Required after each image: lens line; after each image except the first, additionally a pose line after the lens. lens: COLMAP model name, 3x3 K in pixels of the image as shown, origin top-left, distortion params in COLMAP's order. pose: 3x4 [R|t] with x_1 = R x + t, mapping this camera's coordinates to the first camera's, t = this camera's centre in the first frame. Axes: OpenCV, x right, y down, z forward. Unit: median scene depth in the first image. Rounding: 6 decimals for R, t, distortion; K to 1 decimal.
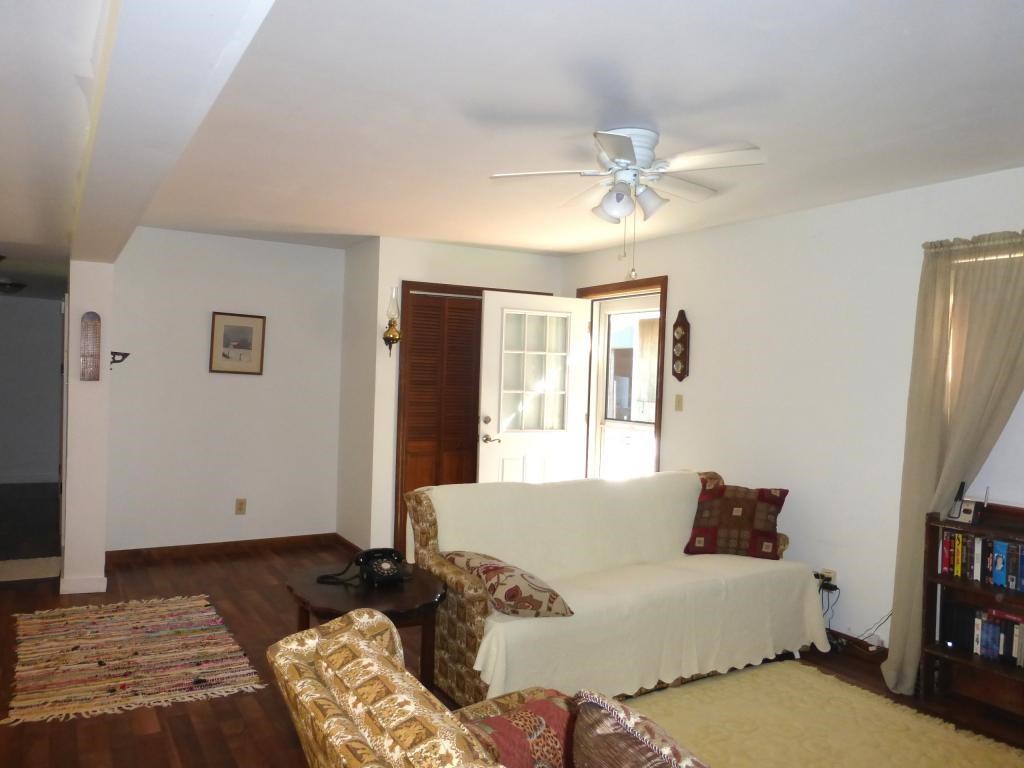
lens RADIAL K [[751.8, 0, 516.0], [0, 751.8, 380.9], [0, 0, 1]] dist [-0.024126, 0.006821]
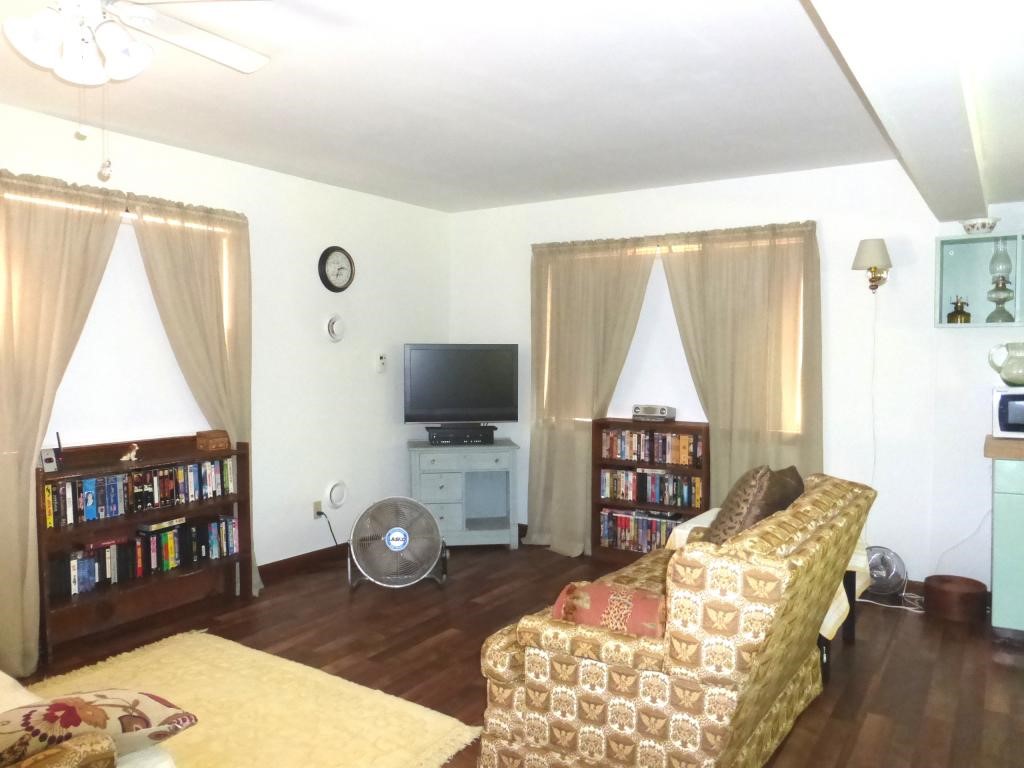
lens RADIAL K [[751.8, 0, 516.0], [0, 751.8, 380.9], [0, 0, 1]] dist [-0.024126, 0.006821]
pose [[-0.423748, -0.065202, 0.903430, -0.549104], [-0.009456, 0.997670, 0.067568, -0.001317], [-0.905731, 0.020089, -0.423377, 0.881354]]
